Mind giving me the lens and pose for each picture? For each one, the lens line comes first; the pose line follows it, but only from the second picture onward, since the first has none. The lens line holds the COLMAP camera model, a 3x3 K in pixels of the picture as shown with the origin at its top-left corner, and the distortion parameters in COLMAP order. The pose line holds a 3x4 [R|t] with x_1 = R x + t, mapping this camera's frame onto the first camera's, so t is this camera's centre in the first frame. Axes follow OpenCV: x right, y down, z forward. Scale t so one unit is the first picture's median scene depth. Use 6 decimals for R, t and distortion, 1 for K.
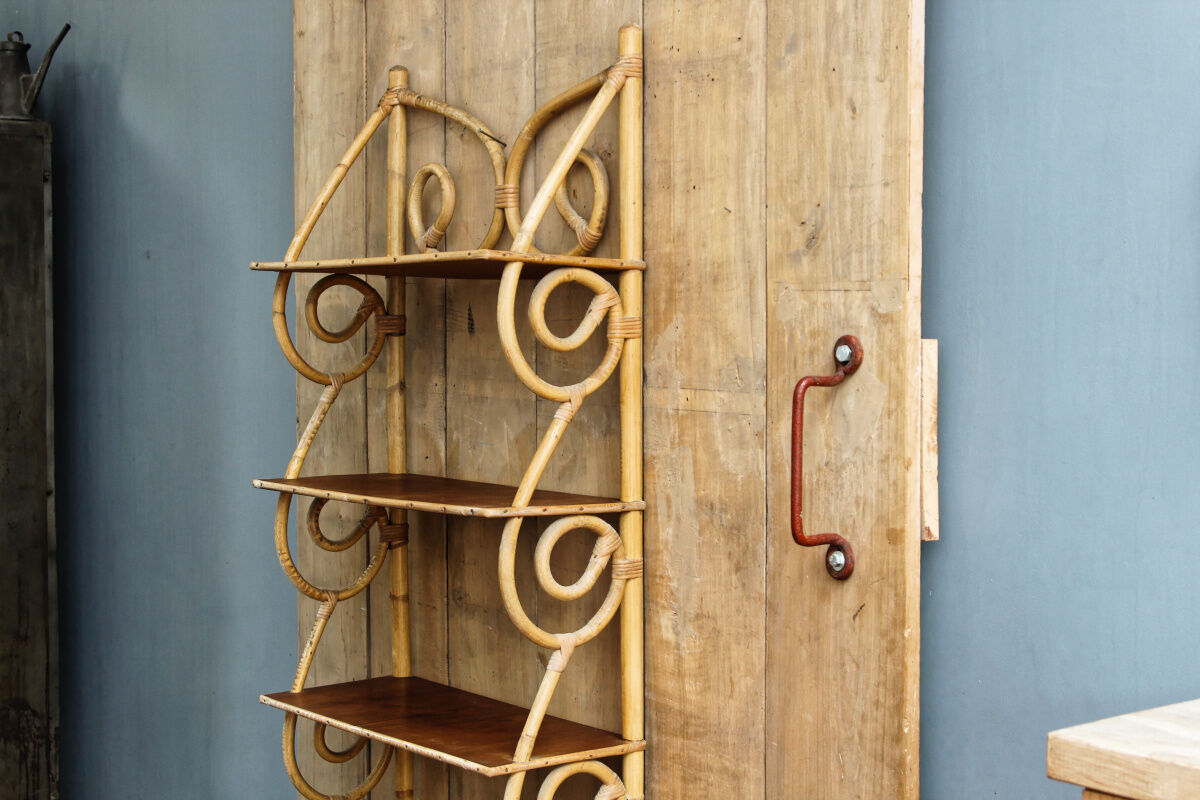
lens RADIAL K [[1822.2, 0, 546.2], [0, 1822.2, 421.5], [0, 0, 1]] dist [-0.003620, 0.000000]
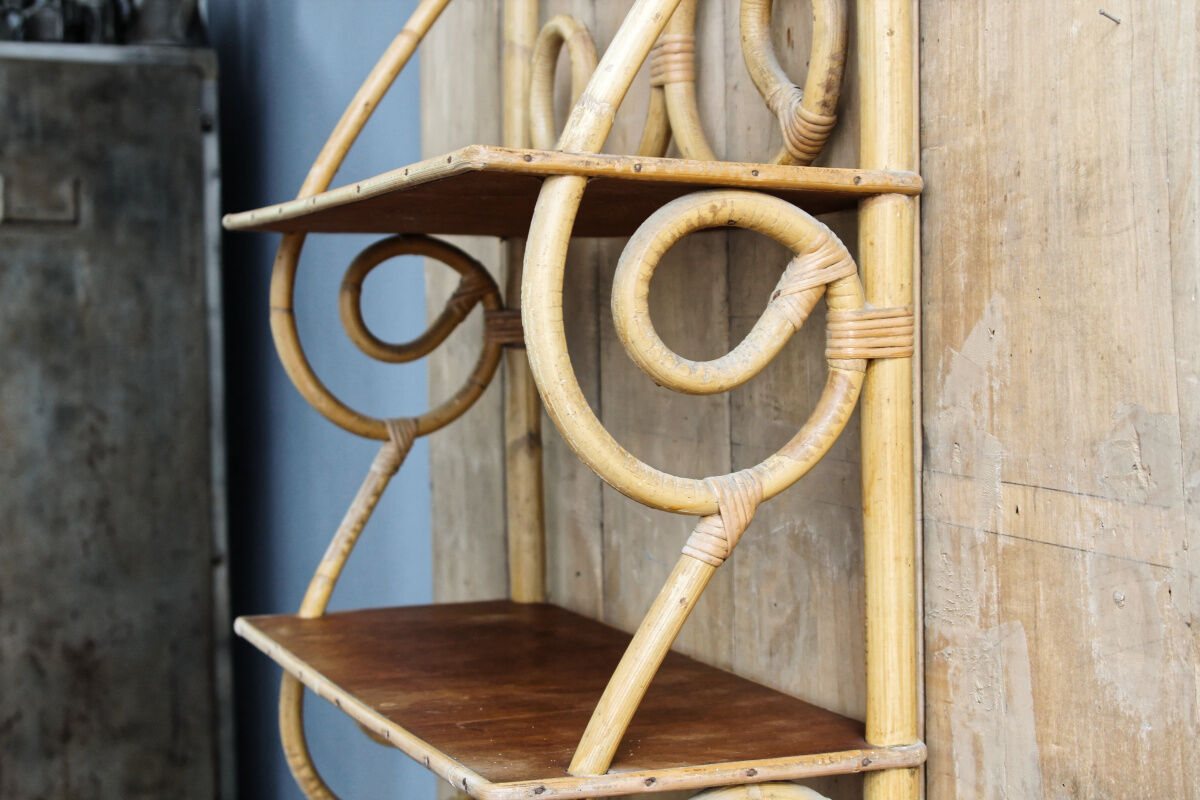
lens RADIAL K [[1822.2, 0, 537.1], [0, 1822.2, 419.3], [0, 0, 1]] dist [-0.003620, 0.000000]
pose [[0.961124, 0.001162, -0.276116, 0.084961], [-0.000356, 0.999996, 0.002969, -0.032762], [0.276118, -0.002756, 0.961120, 0.574162]]
